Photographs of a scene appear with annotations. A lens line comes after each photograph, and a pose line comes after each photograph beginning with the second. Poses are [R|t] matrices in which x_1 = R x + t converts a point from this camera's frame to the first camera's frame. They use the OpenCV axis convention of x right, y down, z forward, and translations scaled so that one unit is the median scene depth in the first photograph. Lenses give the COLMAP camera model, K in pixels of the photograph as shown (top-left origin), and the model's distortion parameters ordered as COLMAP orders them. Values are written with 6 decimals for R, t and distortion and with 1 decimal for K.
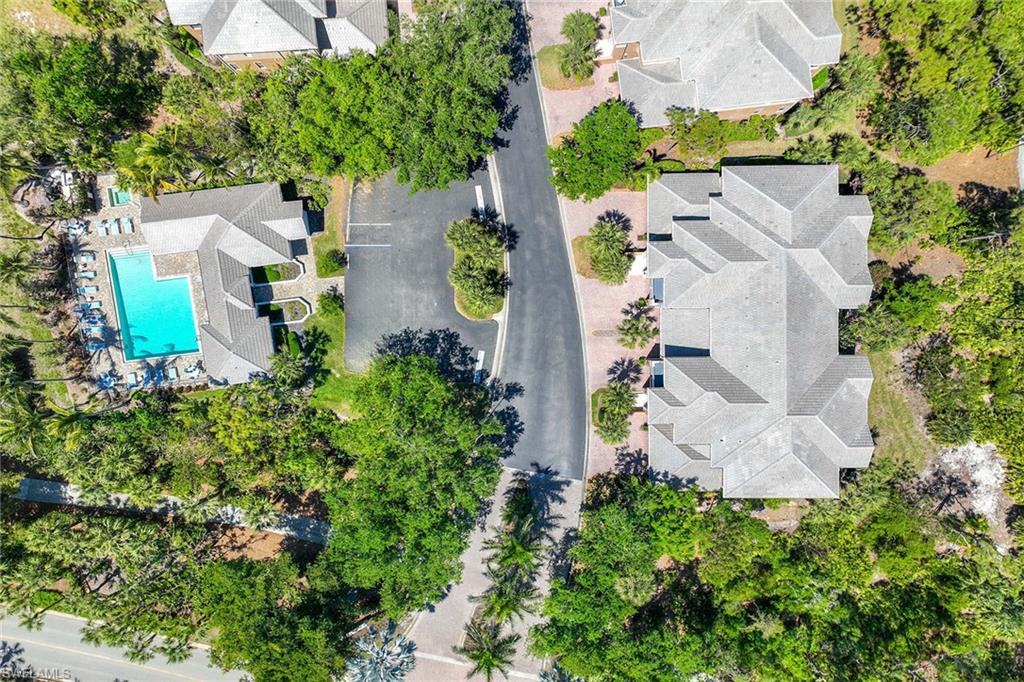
lens RADIAL K [[659.2, 0, 512.0], [0, 659.2, 341.0], [0, 0, 1]] dist [-0.000103, 0.004786]
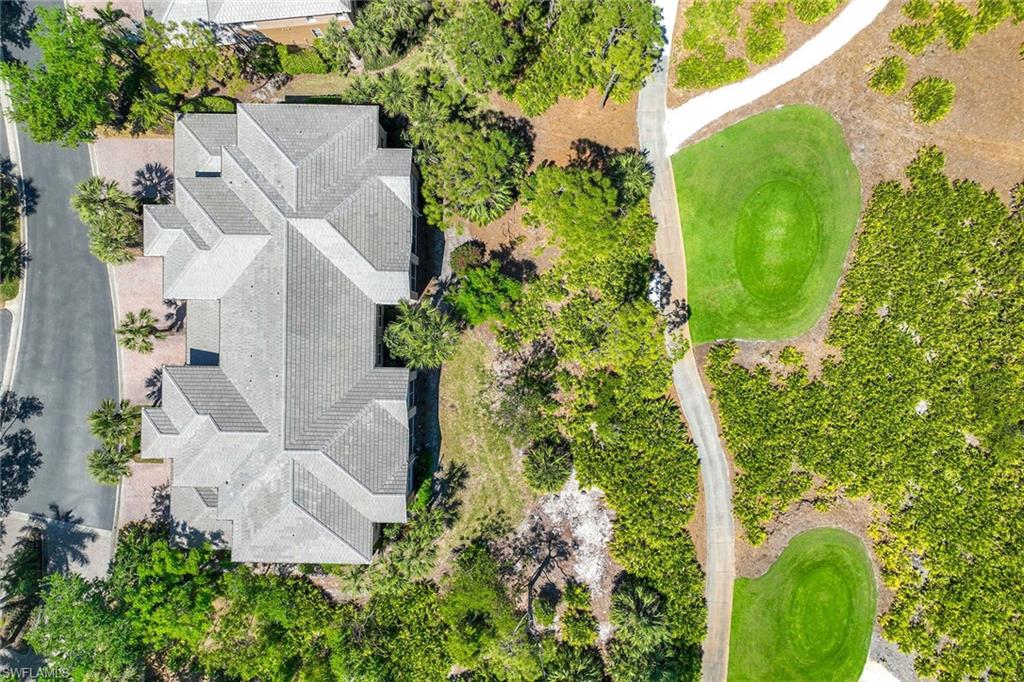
lens RADIAL K [[758.3, 0, 512.0], [0, 758.3, 341.0], [0, 0, 1]] dist [0.006684, 0.014474]
pose [[0.997682, 0.020407, 0.064909, 0.554946], [-0.020589, 0.999786, 0.002134, -0.012018], [-0.064852, -0.003465, 0.997889, 0.144400]]
